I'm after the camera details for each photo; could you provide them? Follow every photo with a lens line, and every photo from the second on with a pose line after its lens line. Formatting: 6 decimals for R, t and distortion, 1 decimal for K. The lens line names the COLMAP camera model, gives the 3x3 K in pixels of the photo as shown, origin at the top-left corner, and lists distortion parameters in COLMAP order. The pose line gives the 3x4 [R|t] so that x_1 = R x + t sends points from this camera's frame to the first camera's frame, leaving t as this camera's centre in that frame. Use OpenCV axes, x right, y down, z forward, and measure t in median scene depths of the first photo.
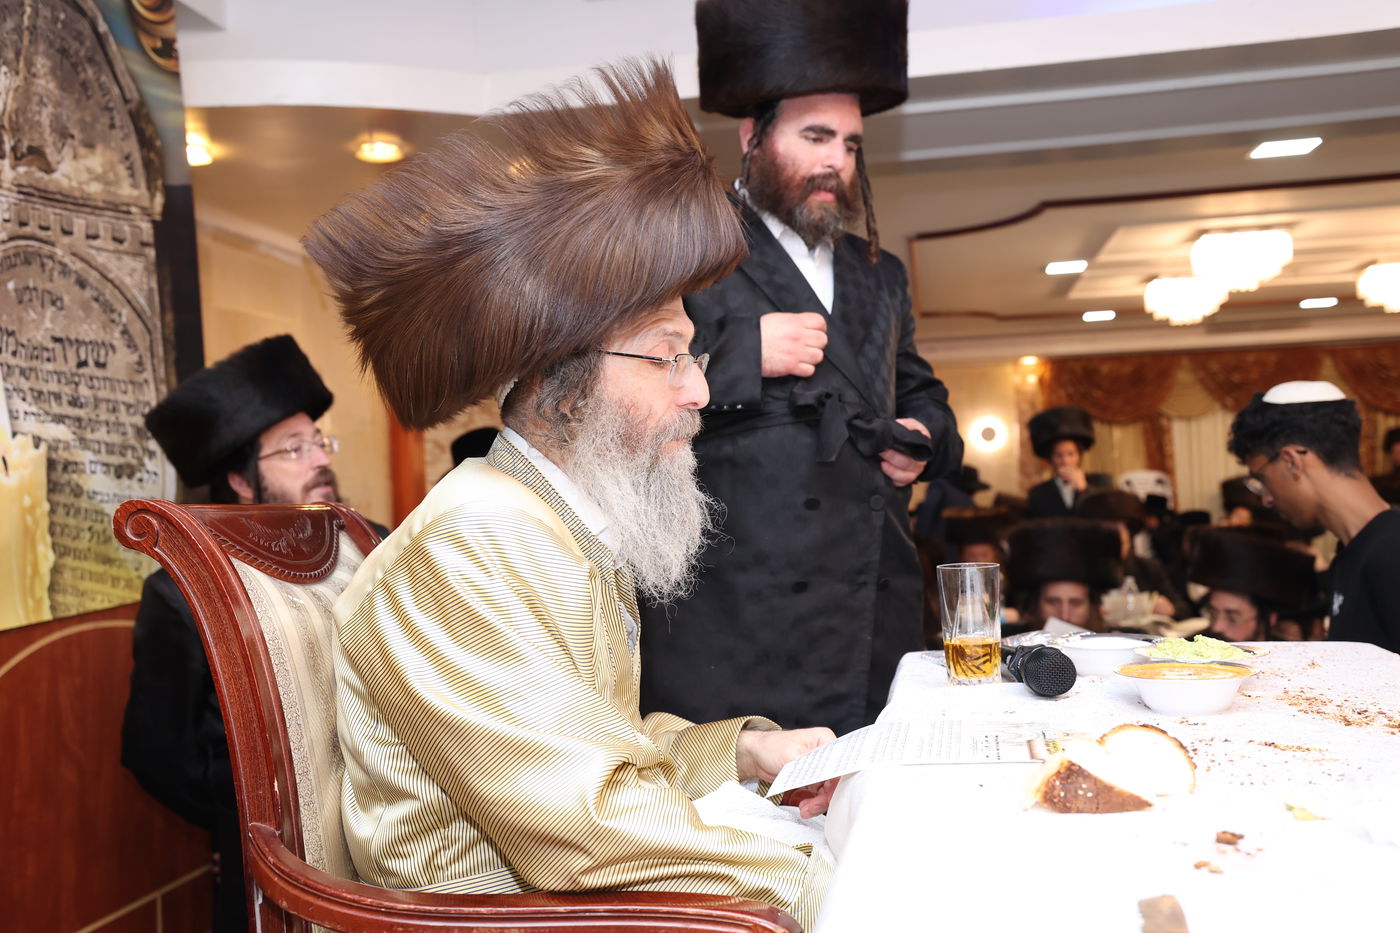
lens RADIAL K [[1326.5, 0, 680.7], [0, 1326.5, 471.1], [0, 0, 1]] dist [0.023150, 0.105390]
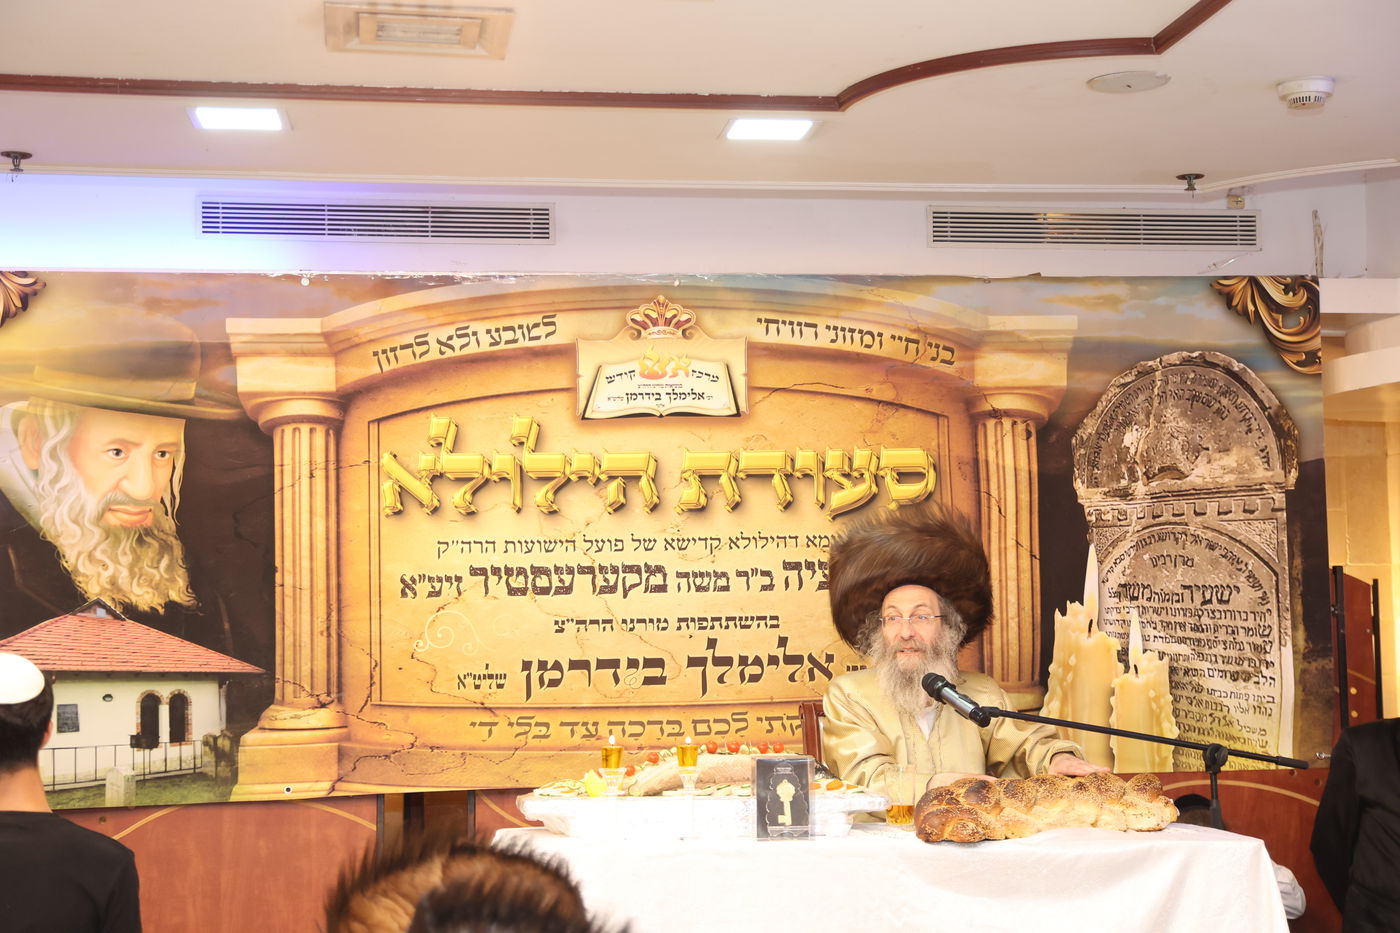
lens RADIAL K [[2669.9, 0, 731.3], [0, 2669.9, 402.2], [0, 0, 1]] dist [0.245423, 0.052880]
pose [[0.311000, -0.010001, -0.950357, 2.188772], [-0.008406, 0.999877, -0.013273, -0.252960], [0.950373, 0.012117, 0.310878, -0.422536]]
